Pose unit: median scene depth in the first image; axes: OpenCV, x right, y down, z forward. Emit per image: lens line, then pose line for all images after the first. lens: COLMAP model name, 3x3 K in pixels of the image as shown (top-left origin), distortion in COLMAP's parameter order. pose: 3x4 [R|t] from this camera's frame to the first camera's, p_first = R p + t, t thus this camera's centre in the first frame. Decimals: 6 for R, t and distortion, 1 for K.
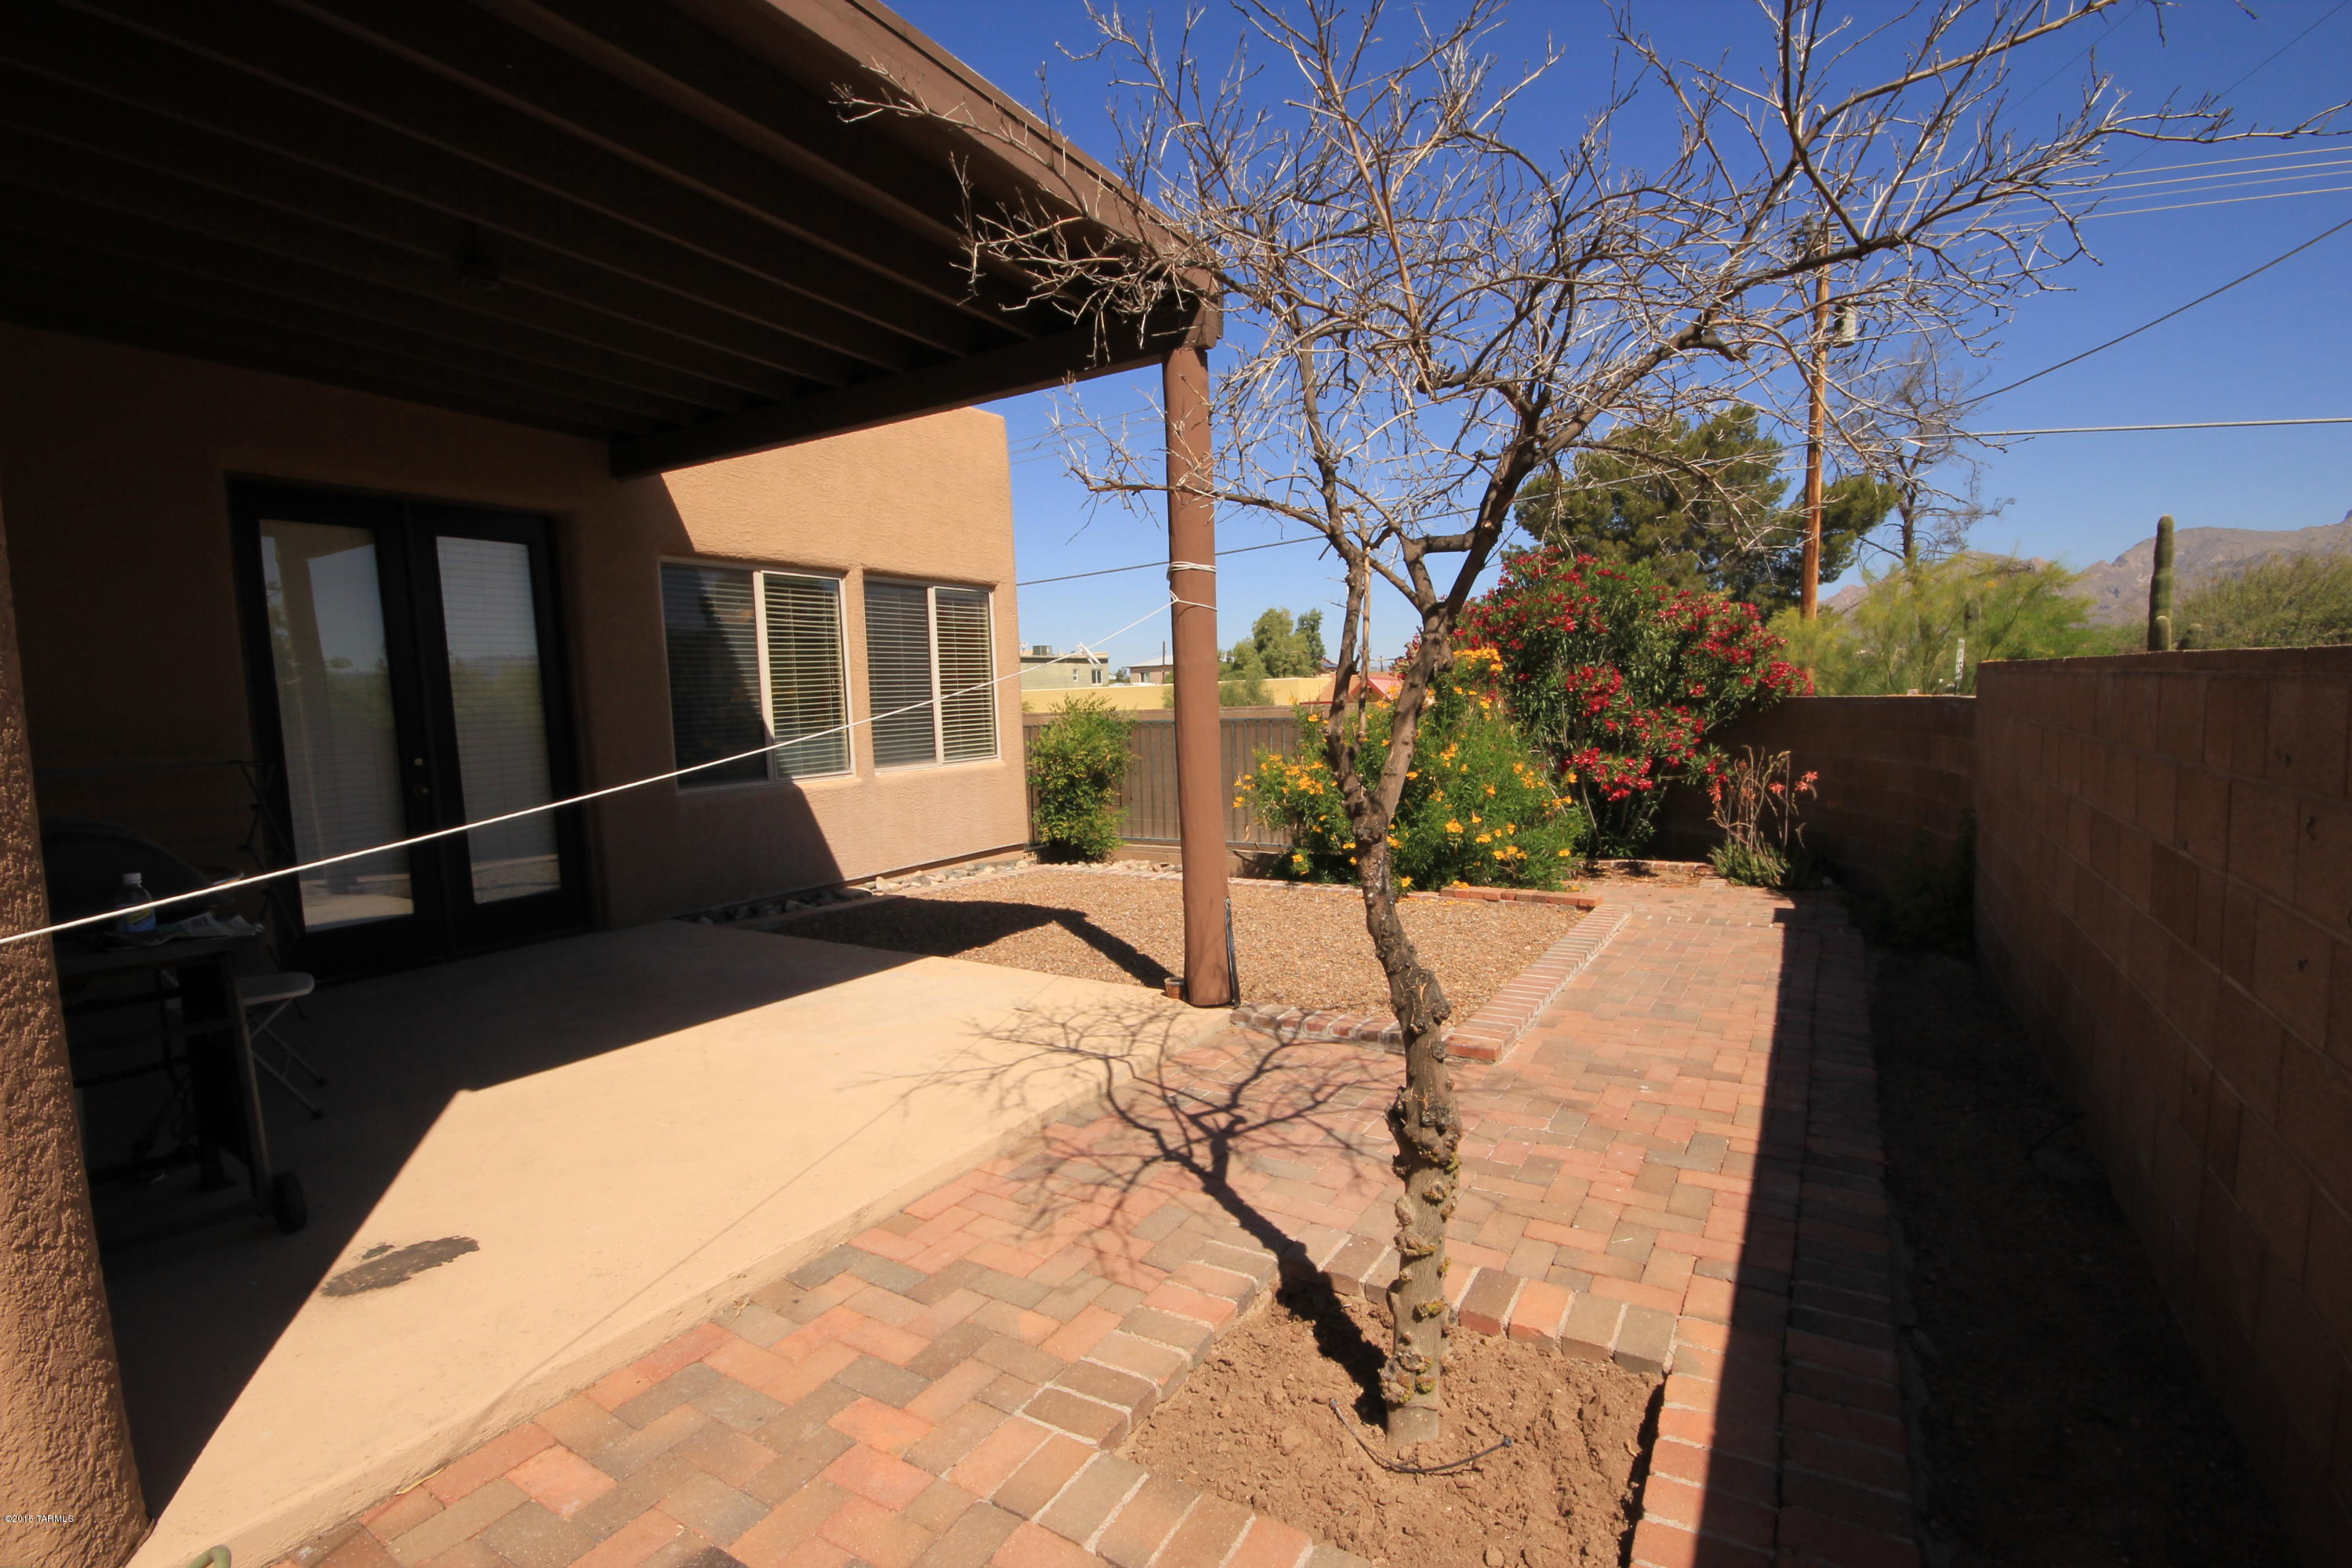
lens RADIAL K [[1075.7, 0, 1177.6], [0, 1075.7, 800.2], [0, 0, 1]] dist [0.003784, -0.006989]
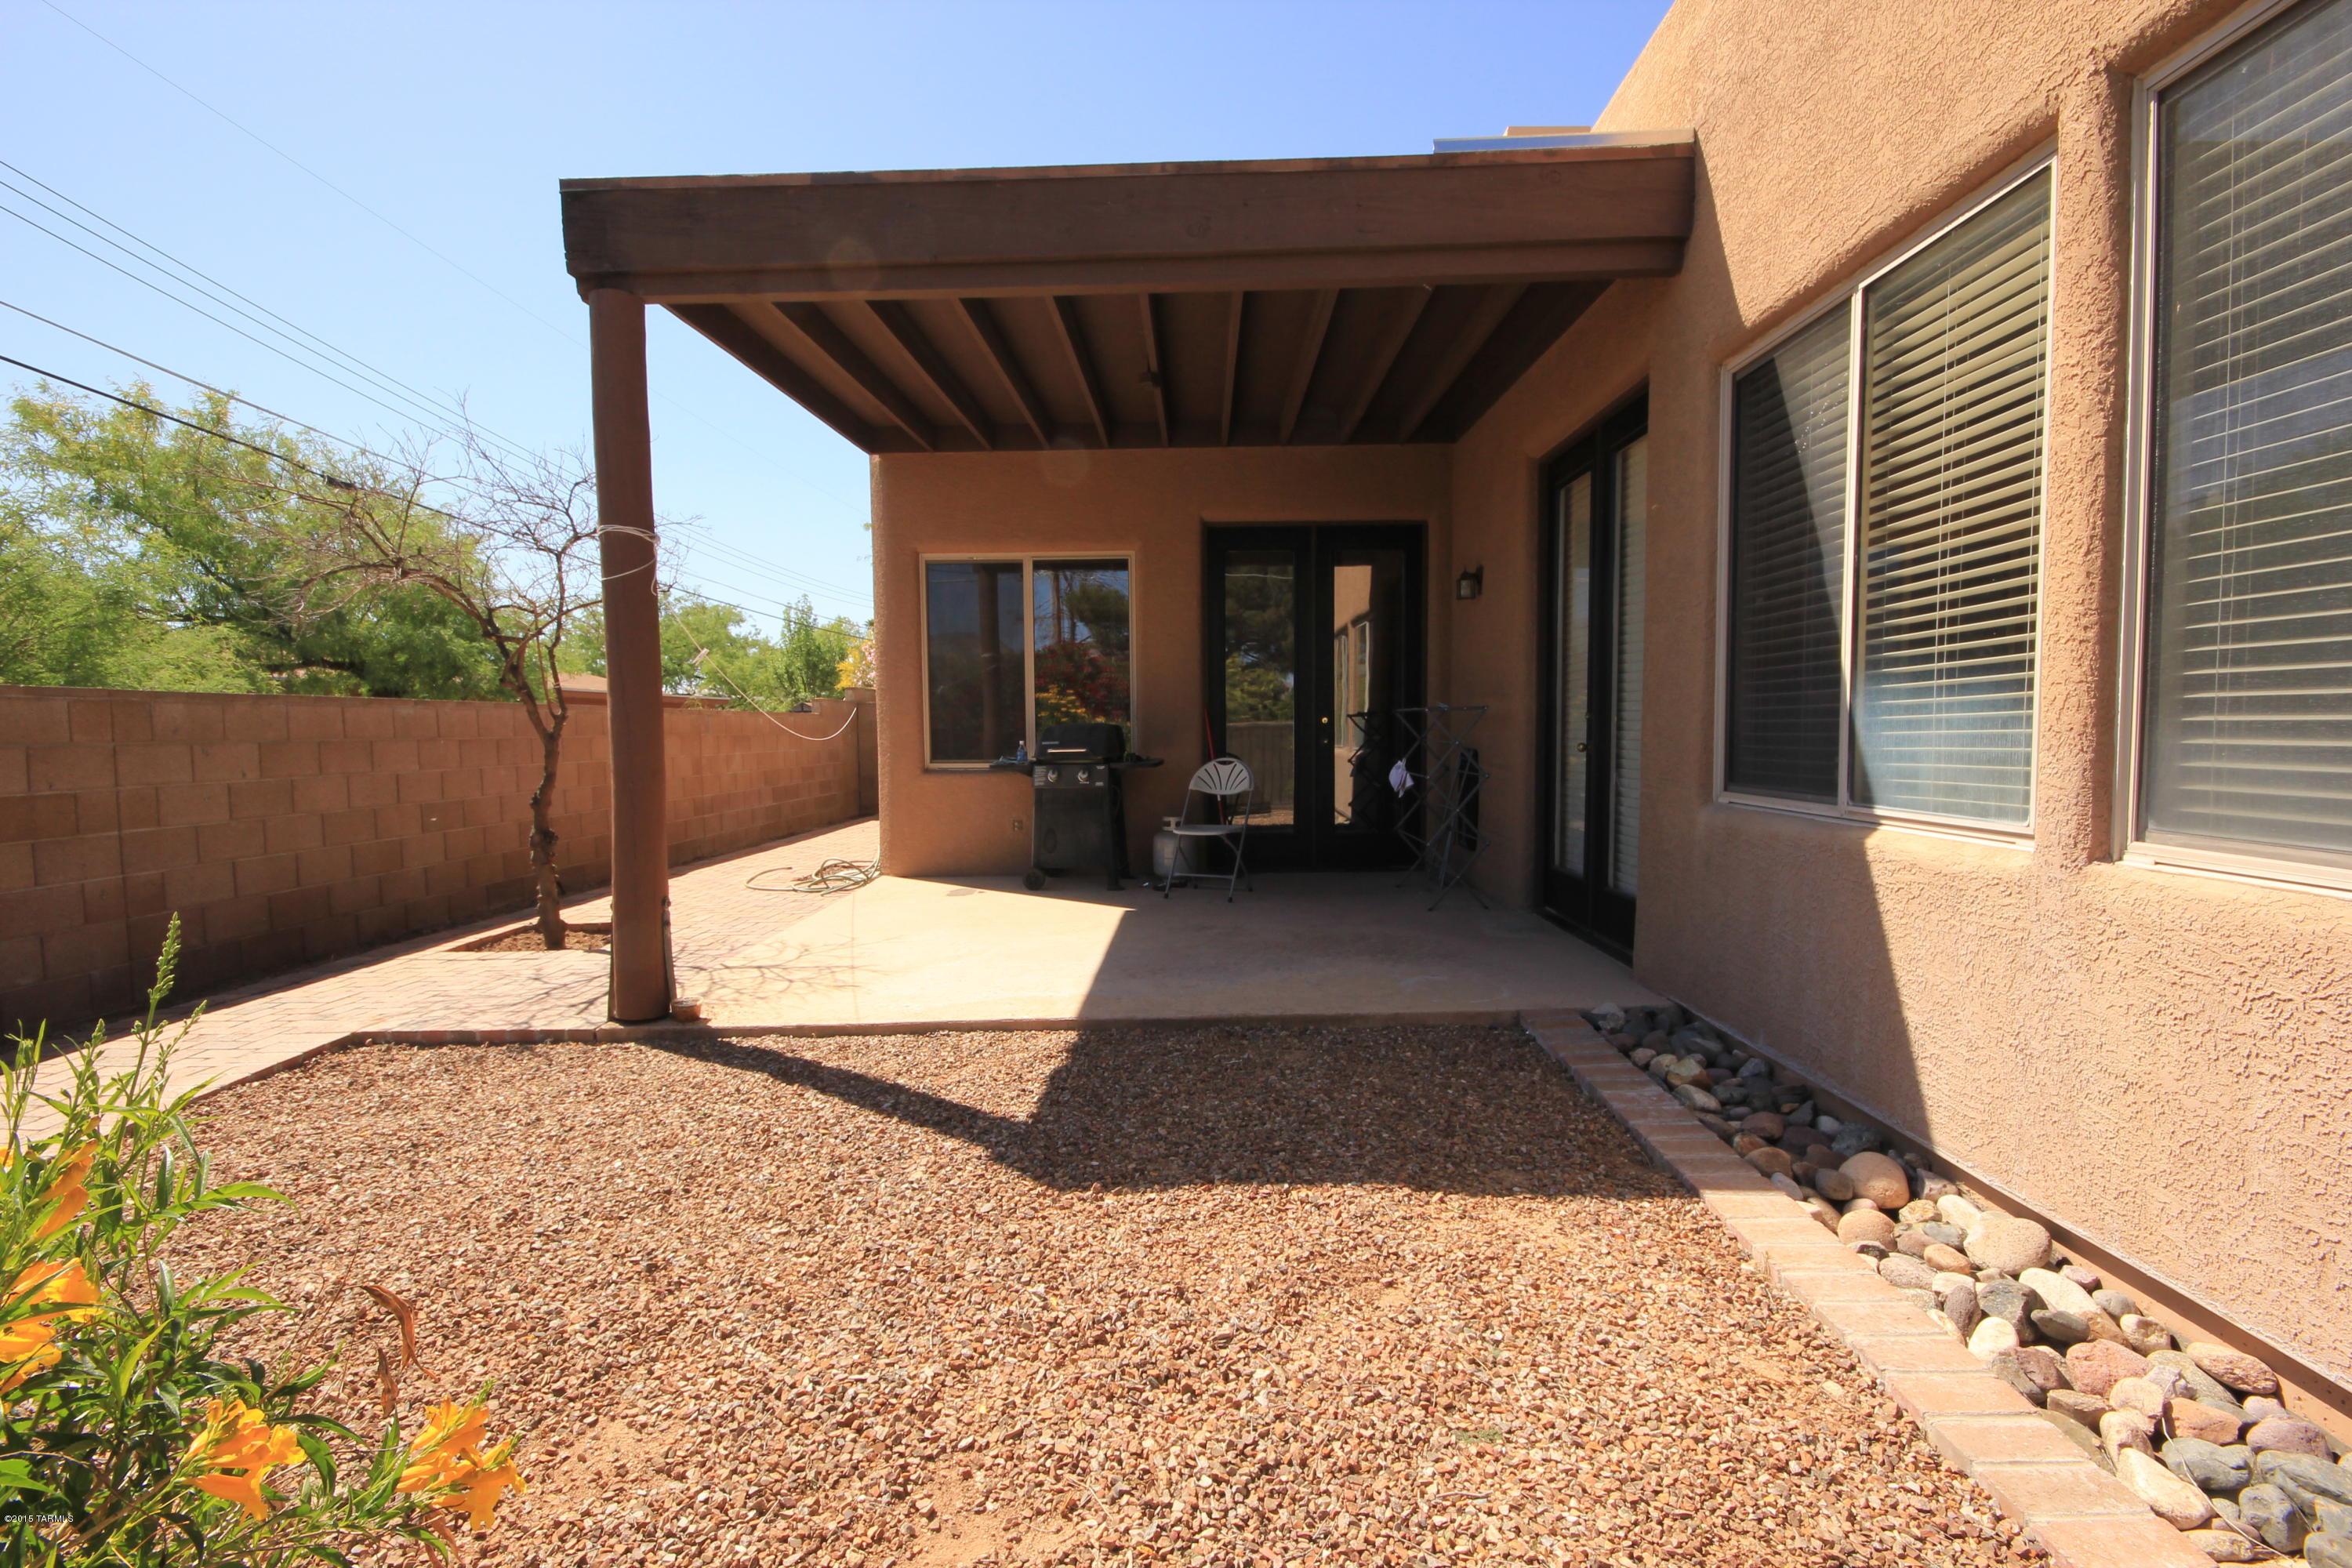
lens RADIAL K [[1075.7, 0, 1176.2], [0, 1075.7, 786.8], [0, 0, 1]] dist [0.003784, -0.006989]
pose [[-0.870461, 0.076990, -0.486180, 0.040748], [-0.002629, 0.986951, 0.160997, -0.093812], [0.492231, 0.141419, -0.858900, 1.245863]]
